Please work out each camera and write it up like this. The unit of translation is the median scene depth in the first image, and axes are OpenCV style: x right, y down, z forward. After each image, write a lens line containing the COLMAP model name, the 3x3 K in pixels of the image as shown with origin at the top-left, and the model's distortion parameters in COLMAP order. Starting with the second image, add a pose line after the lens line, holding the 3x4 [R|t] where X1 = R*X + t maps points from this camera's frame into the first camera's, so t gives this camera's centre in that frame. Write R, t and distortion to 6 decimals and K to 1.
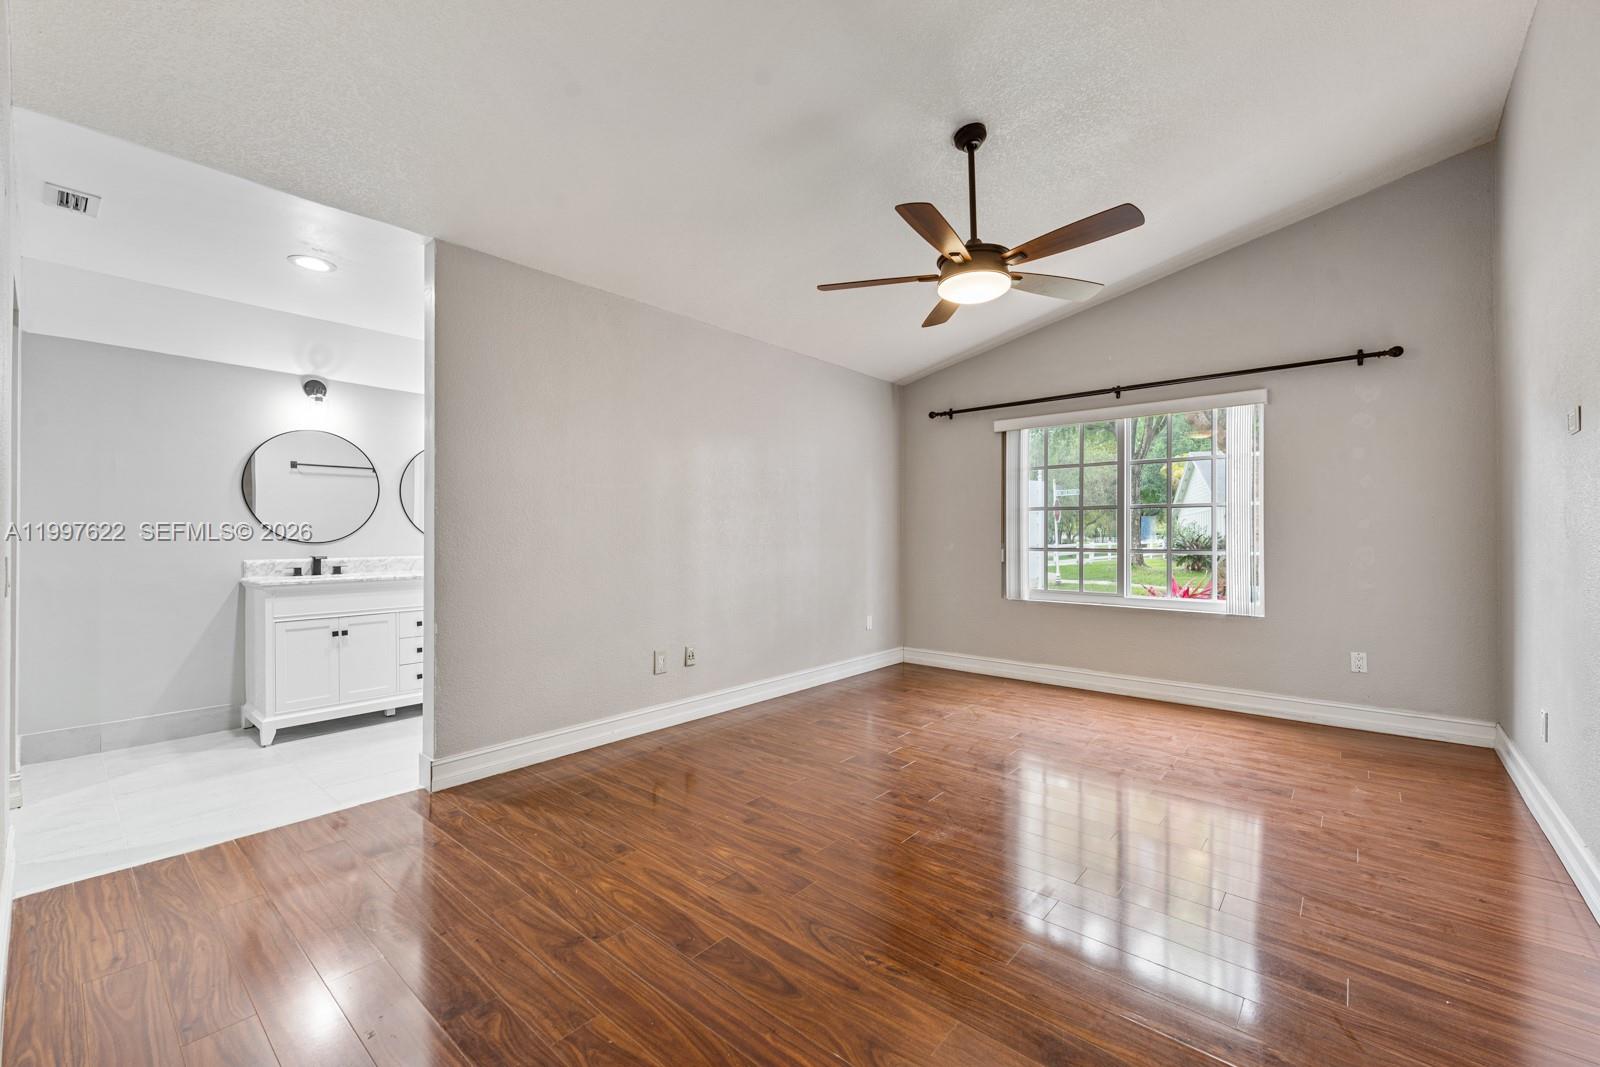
lens RADIAL K [[650.1, 0, 796.4], [0, 650.1, 535.3], [0, 0, 1]] dist [-0.000076, 0.000129]
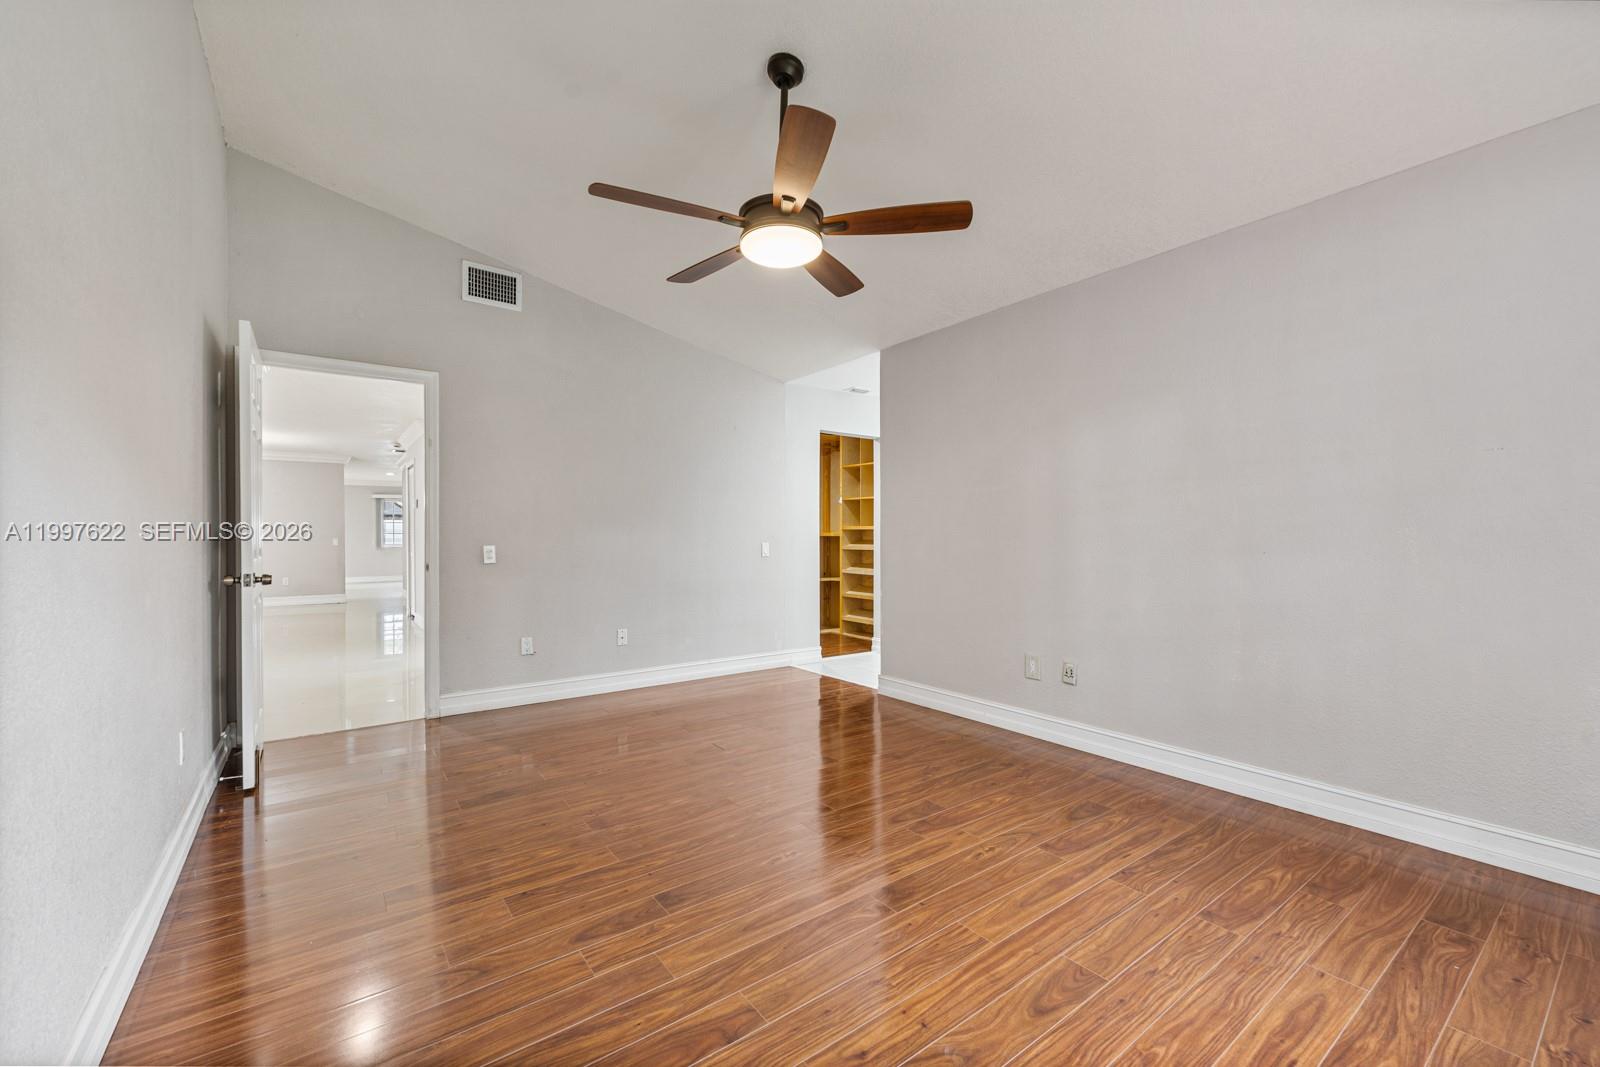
lens RADIAL K [[645.5, 0, 795.3], [0, 645.5, 532.6], [0, 0, 1]] dist [-0.003211, -0.000227]
pose [[-0.219449, -0.006654, -0.975601, 0.772799], [0.001216, 0.999974, -0.007094, 0.001408], [0.975623, -0.002743, -0.219436, 0.836044]]
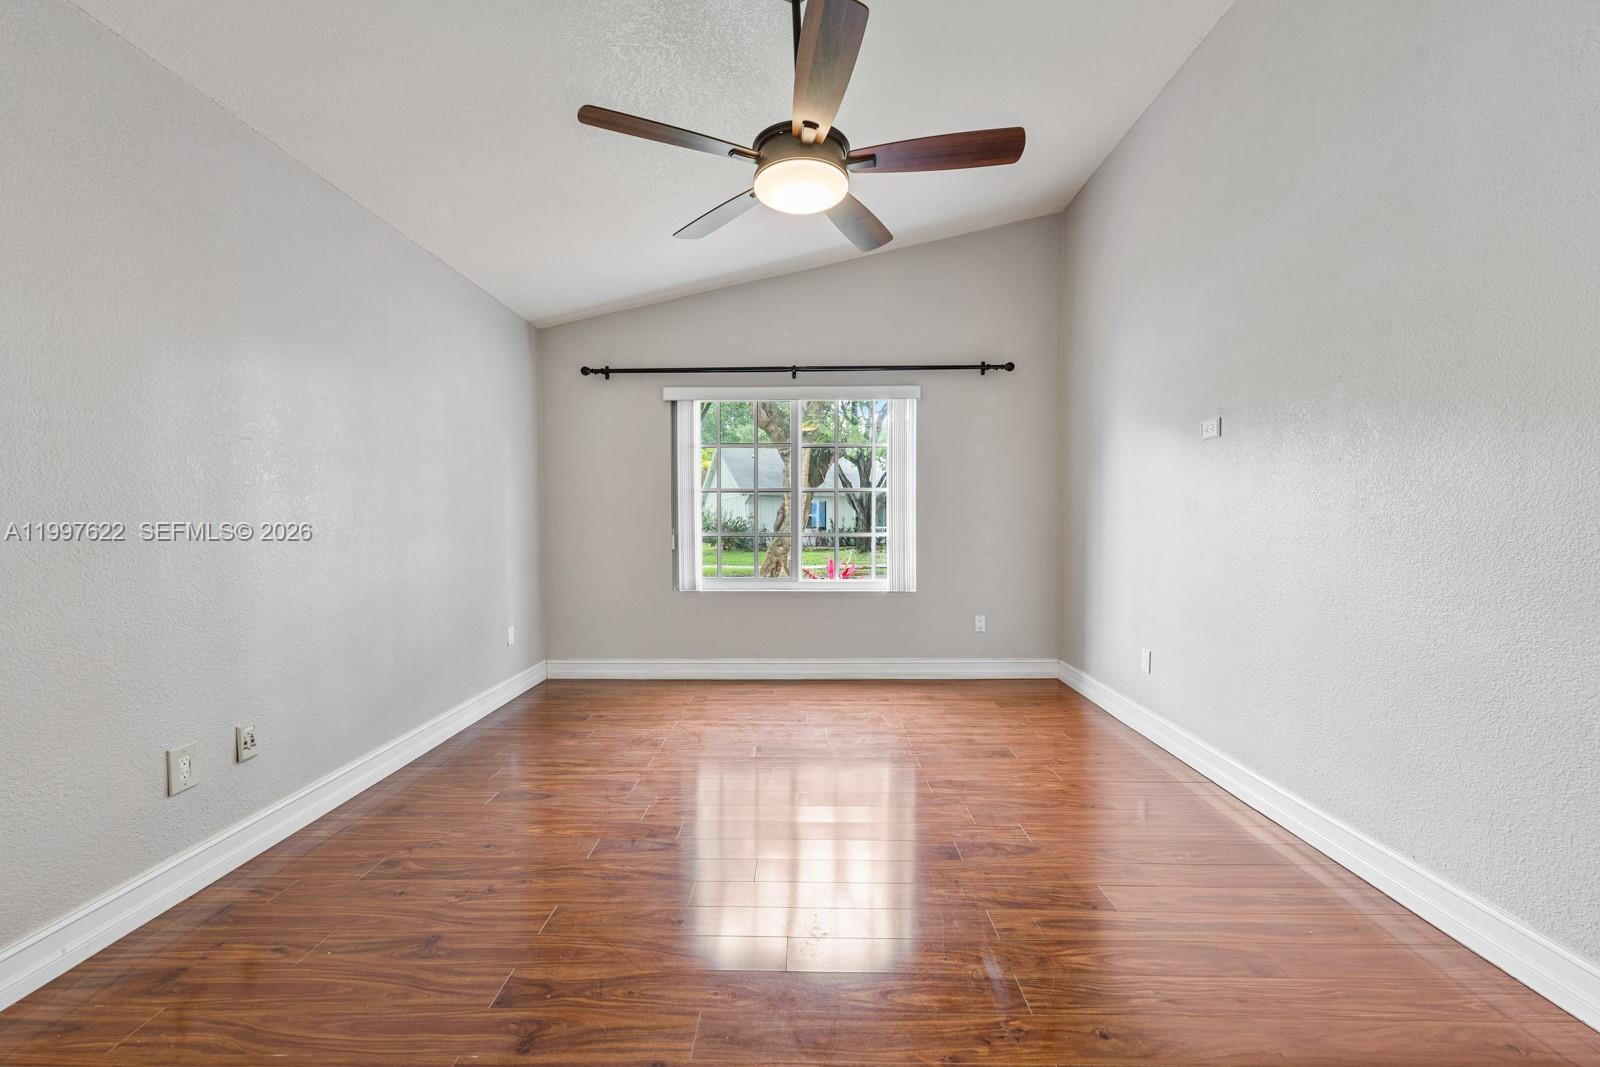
lens RADIAL K [[649.0, 0, 798.8], [0, 649.0, 539.0], [0, 0, 1]] dist [0.001437, -0.000340]
pose [[0.767075, -0.024019, 0.641108, -0.153941], [0.004088, 0.999462, 0.032553, -0.001367], [-0.641545, -0.022349, 0.766760, 0.287810]]
